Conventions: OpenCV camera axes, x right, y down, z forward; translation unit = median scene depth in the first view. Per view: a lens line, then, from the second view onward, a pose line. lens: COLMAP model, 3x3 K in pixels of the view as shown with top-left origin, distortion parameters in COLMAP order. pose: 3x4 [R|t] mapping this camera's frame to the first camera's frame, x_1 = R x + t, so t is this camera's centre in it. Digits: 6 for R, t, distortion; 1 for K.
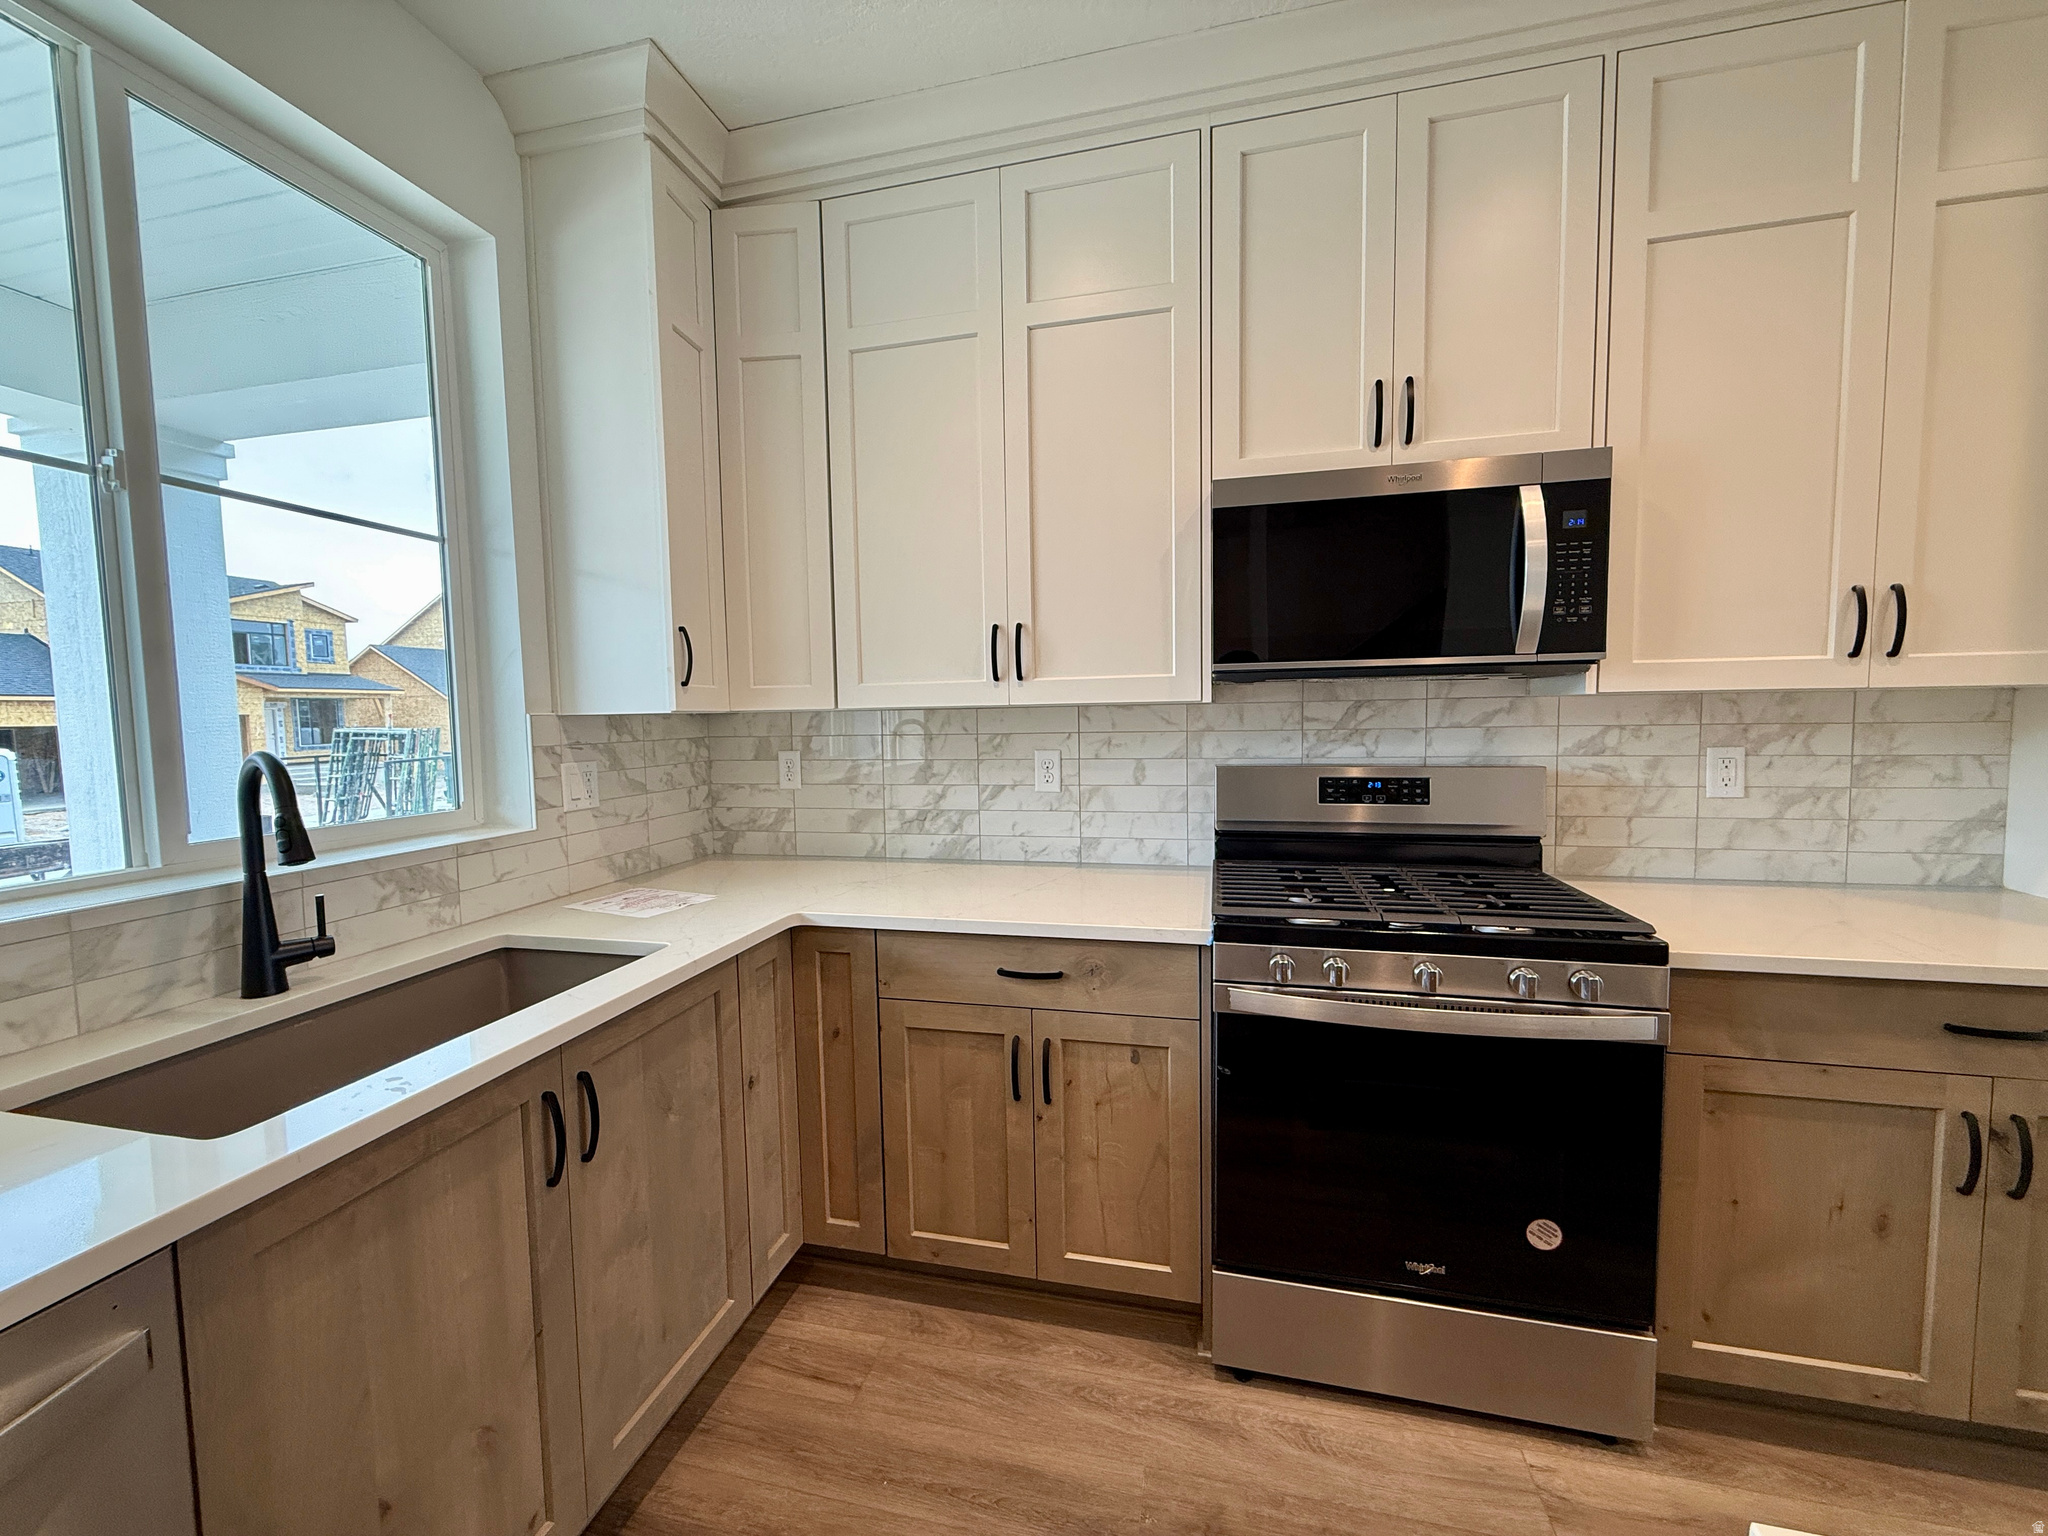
lens RADIAL K [[811.0, 0, 1013.1], [0, 811.0, 767.7], [0, 0, 1]] dist [-0.000402, -0.000329]
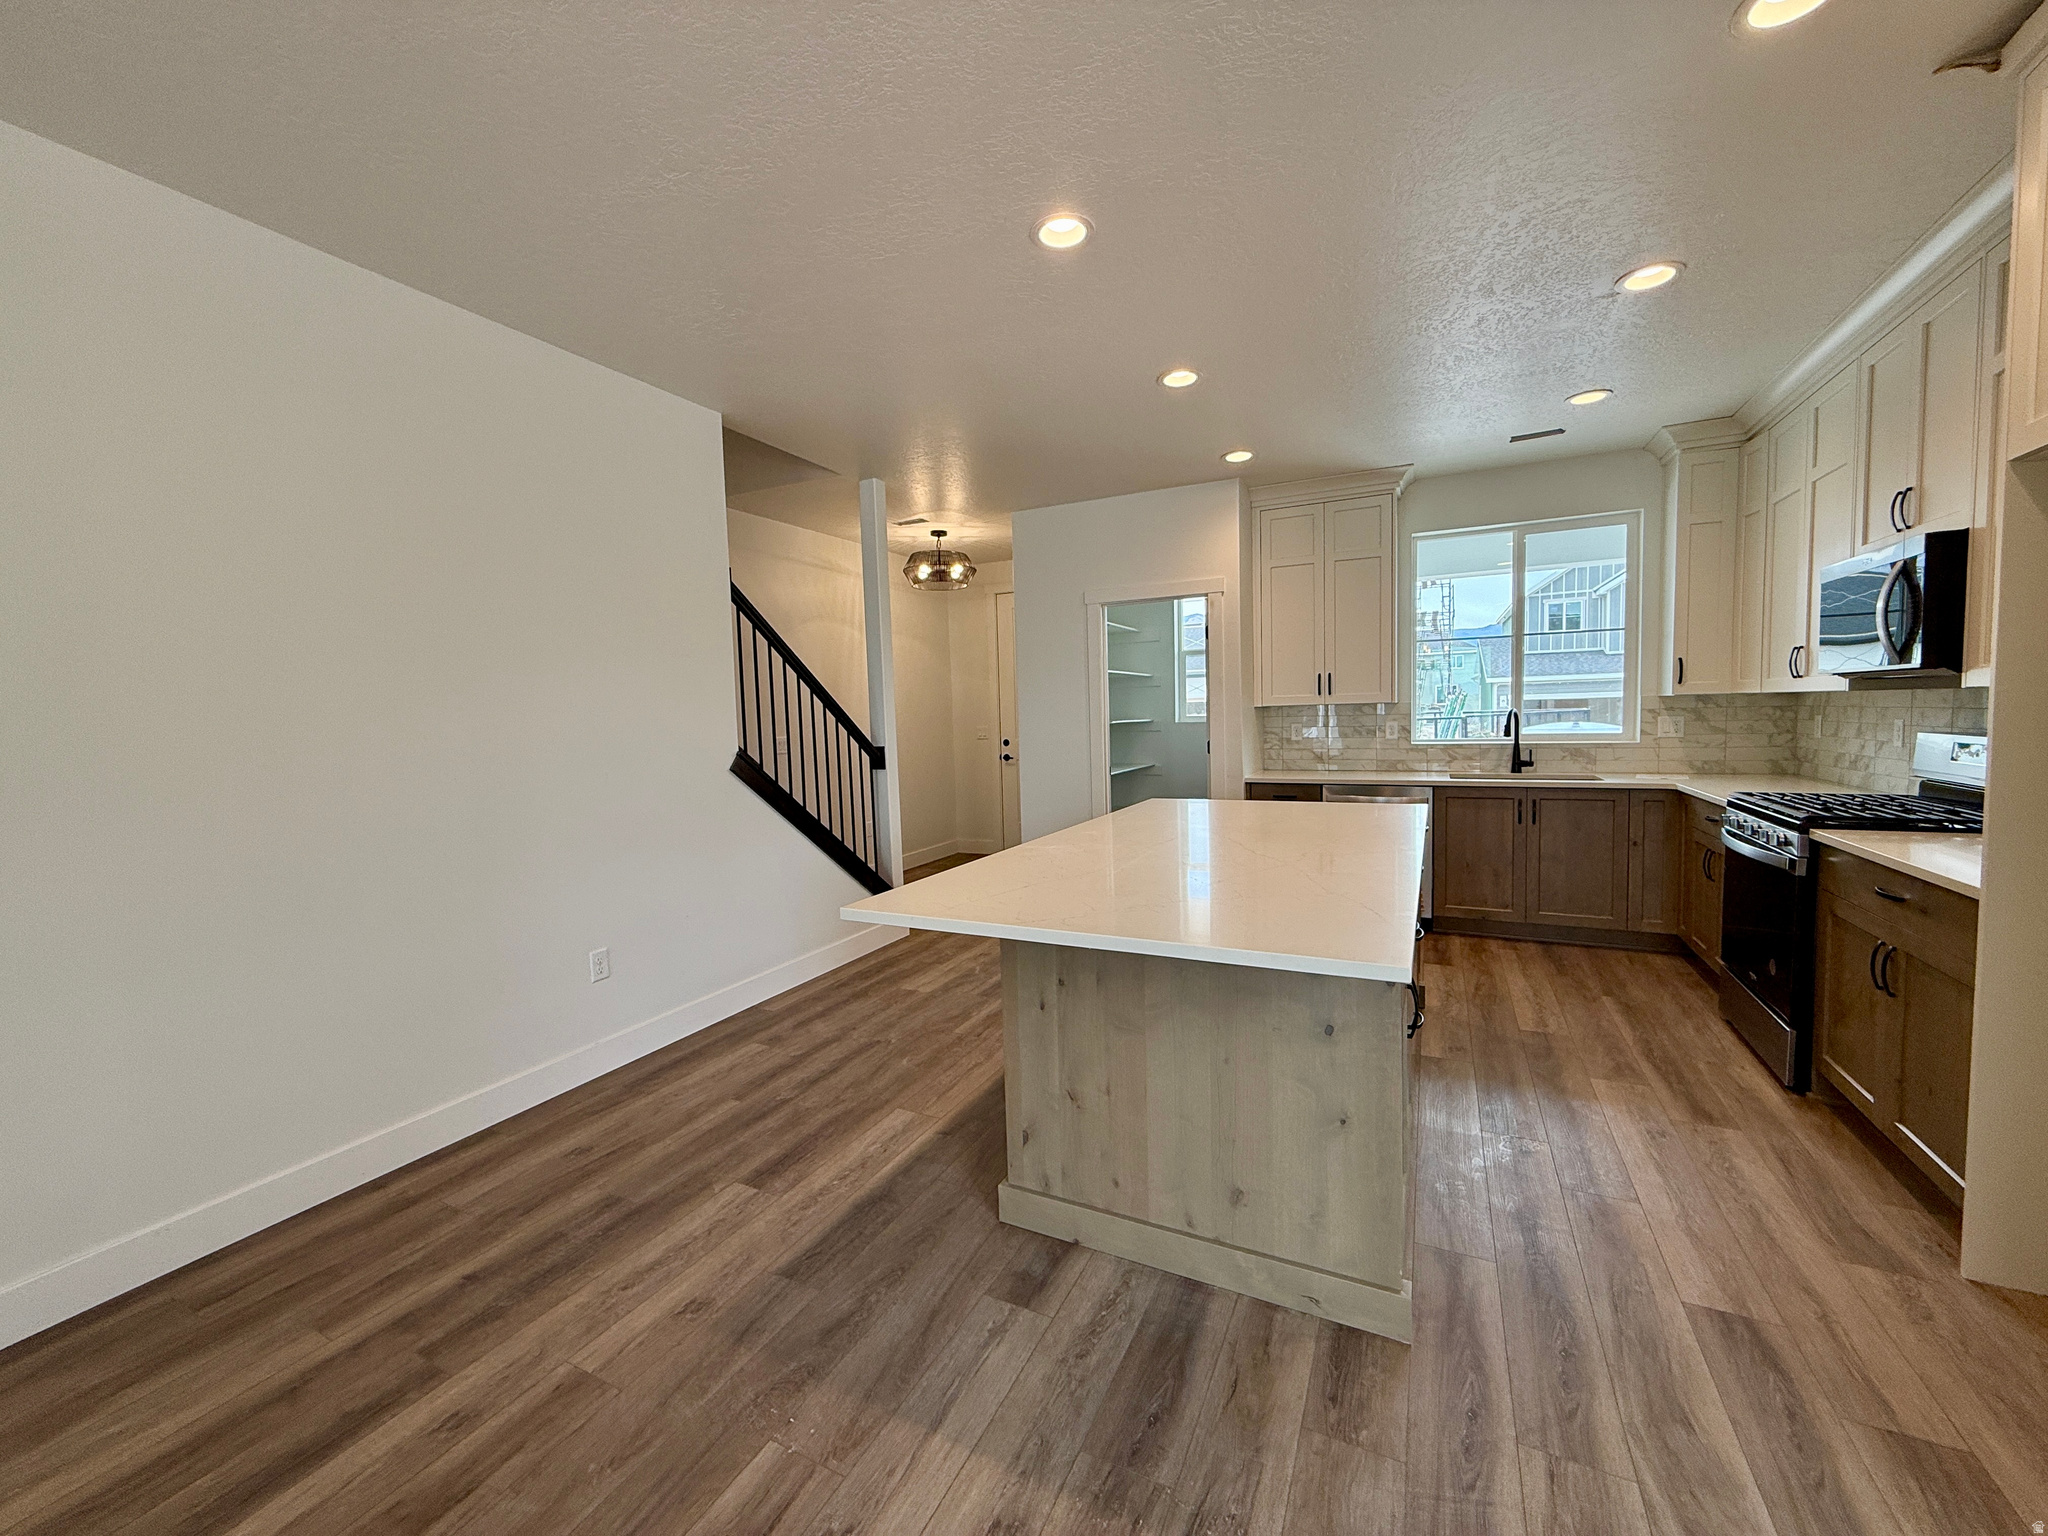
lens RADIAL K [[811.0, 0, 1015.5], [0, 811.0, 764.1], [0, 0, 1]] dist [-0.000402, -0.000329]
pose [[-0.229735, 0.086878, -0.969368, 2.159178], [-0.033144, 0.994732, 0.097006, -0.034209], [0.972689, 0.054414, -0.225646, -0.276839]]
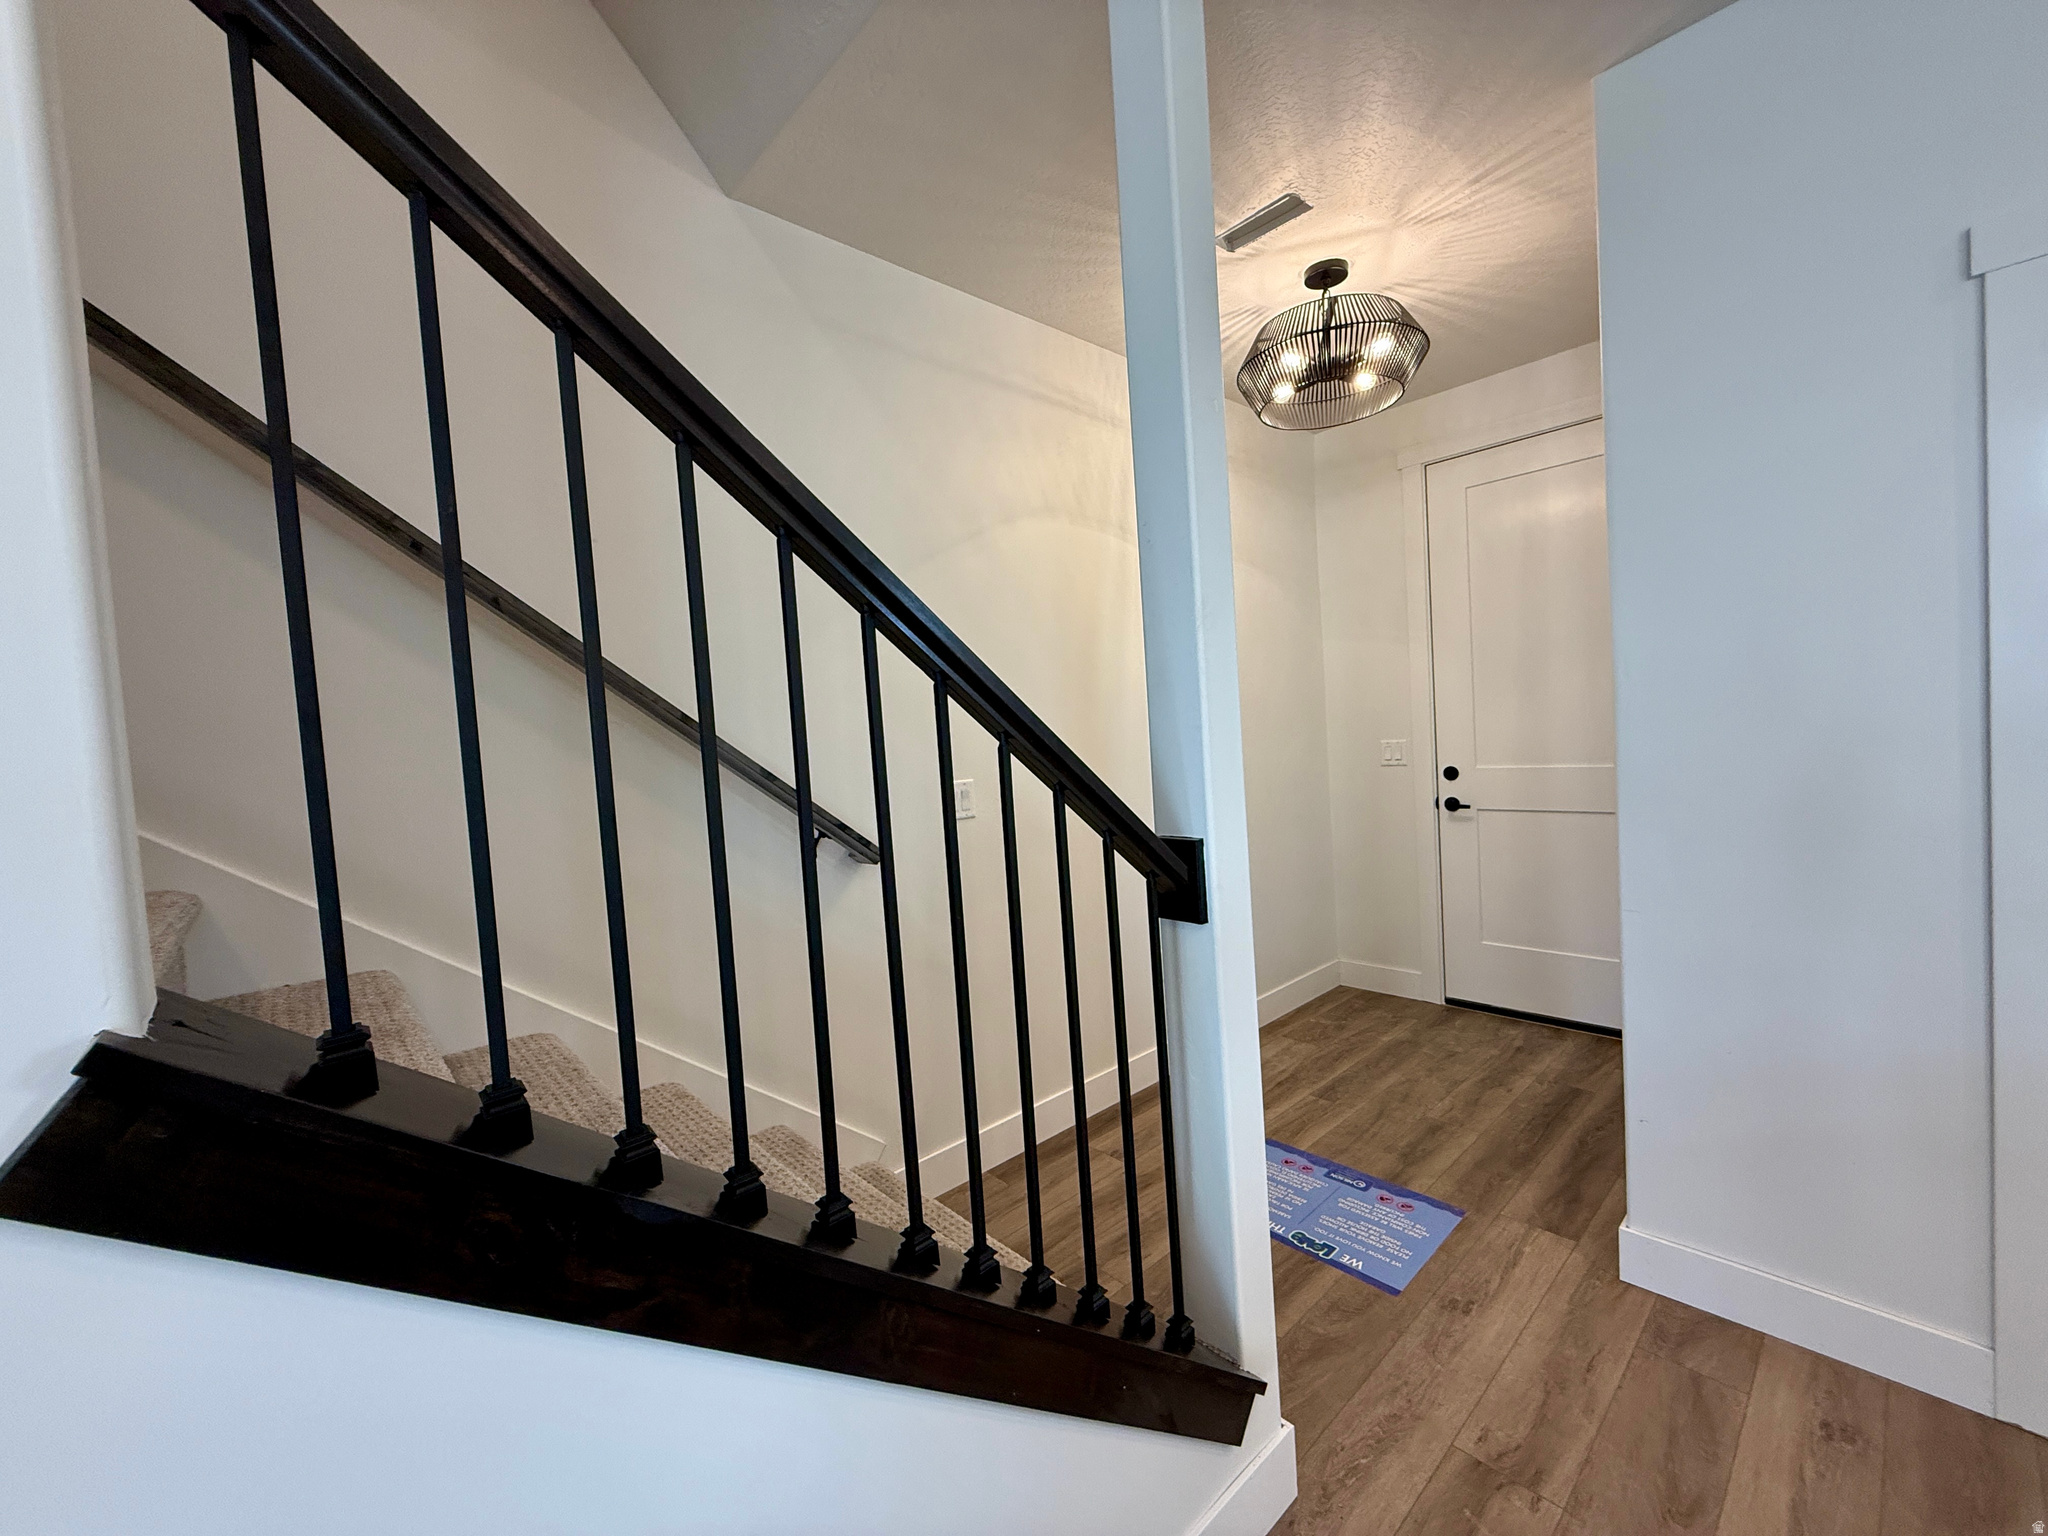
lens RADIAL K [[811.0, 0, 1017.5], [0, 811.0, 766.1], [0, 0, 1]] dist [-0.000402, -0.000329]
pose [[-0.563066, 0.082644, -0.822269, 0.480381], [0.012190, 0.995709, 0.091728, 0.043985], [0.826322, 0.041625, -0.561658, -0.978773]]
